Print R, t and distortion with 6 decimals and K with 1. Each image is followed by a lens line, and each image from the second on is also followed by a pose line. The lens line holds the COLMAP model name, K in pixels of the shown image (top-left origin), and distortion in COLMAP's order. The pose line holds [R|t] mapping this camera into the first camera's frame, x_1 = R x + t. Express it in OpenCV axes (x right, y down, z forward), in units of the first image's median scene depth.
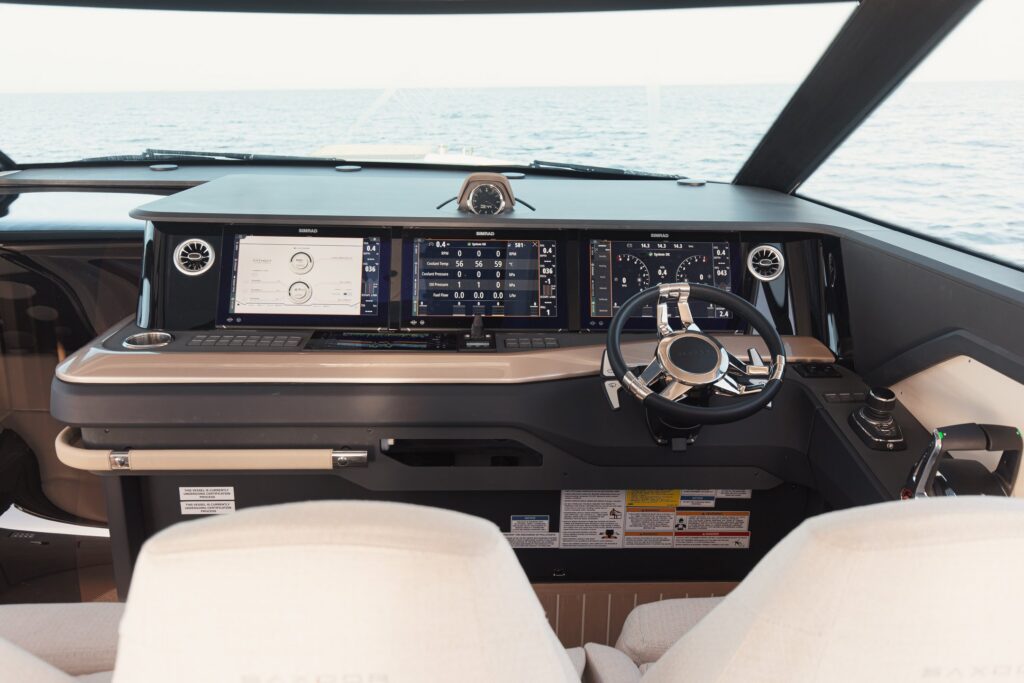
lens RADIAL K [[832.6, 0, 511.1], [0, 832.6, 340.3], [0, 0, 1]] dist [-0.000438, -0.001388]
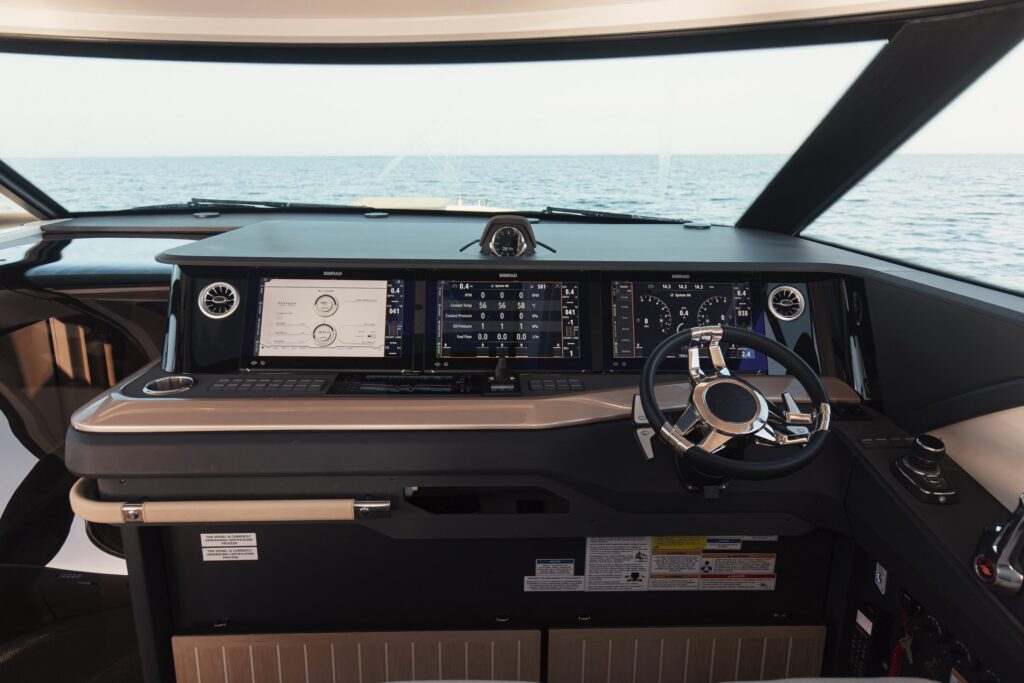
lens RADIAL K [[675.1, 0, 509.4], [0, 675.1, 345.7], [0, 0, 1]] dist [-0.009380, -0.007929]
pose [[0.999958, -0.003563, -0.008455, -0.023956], [0.003406, 0.999822, -0.018548, -0.028873], [0.008519, 0.018519, 0.999792, 0.191112]]
